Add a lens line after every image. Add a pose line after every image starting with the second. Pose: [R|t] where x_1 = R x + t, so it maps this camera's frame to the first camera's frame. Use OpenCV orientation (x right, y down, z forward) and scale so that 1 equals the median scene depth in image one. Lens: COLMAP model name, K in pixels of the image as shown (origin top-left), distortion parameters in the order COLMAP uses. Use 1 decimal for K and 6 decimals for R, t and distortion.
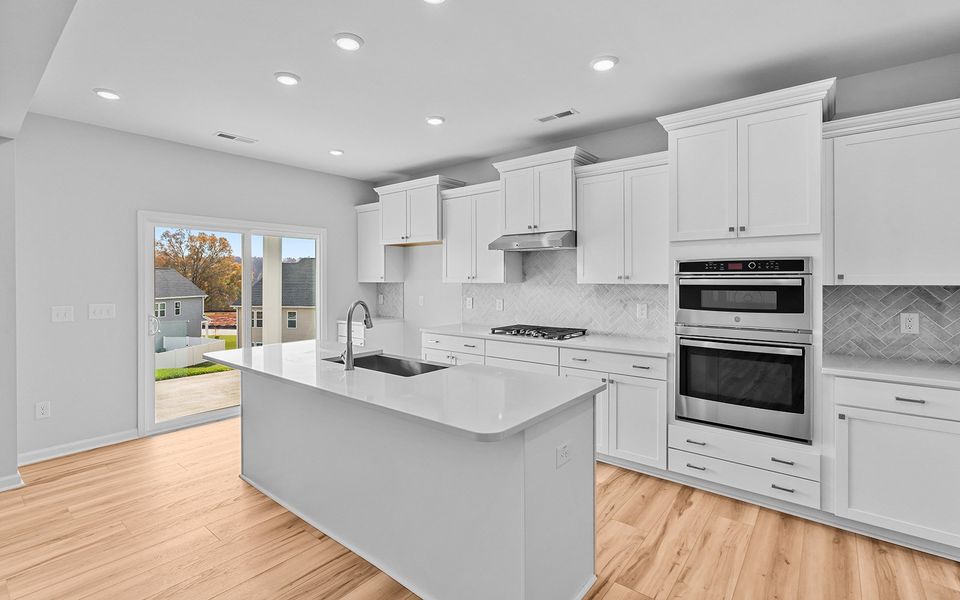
lens RADIAL K [[438.8, 0, 479.0], [0, 438.8, 278.9], [0, 0, 1]] dist [-0.000637, 0.000021]
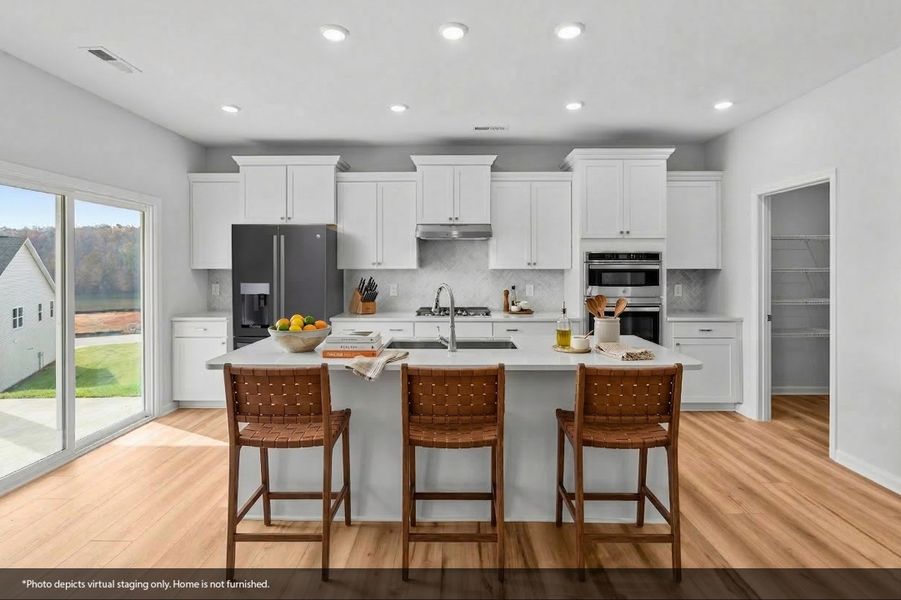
lens RADIAL K [[424.4, 0, 446.9], [0, 424.4, 267.0], [0, 0, 1]] dist [-0.011302, -0.000099]
pose [[0.783627, 0.001701, 0.621230, -0.525950], [-0.001796, 0.999998, -0.000472, 0.005433], [-0.621229, -0.000746, 0.783628, 0.145302]]
